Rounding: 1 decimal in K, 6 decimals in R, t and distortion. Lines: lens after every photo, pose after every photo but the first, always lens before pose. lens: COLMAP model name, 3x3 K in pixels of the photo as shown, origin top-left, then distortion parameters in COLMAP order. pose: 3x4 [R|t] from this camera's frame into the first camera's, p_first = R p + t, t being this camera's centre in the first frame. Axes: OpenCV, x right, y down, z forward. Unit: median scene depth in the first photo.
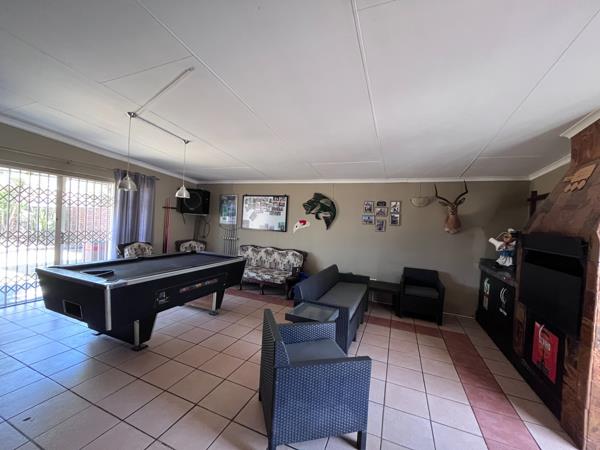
lens RADIAL K [[242.2, 0, 300.0], [0, 242.2, 225.0], [0, 0, 1]] dist [-0.000023, 0.000052]
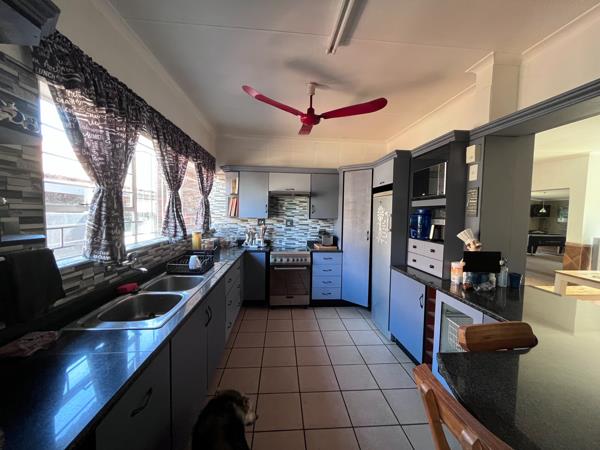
lens RADIAL K [[242.2, 0, 300.0], [0, 242.2, 225.0], [0, 0, 1]] dist [-0.000023, 0.000052]
pose [[0.455063, -0.002022, -0.890457, 0.439995], [-0.013255, 0.999871, -0.009044, 0.063718], [0.890361, 0.015918, 0.454977, -1.661800]]
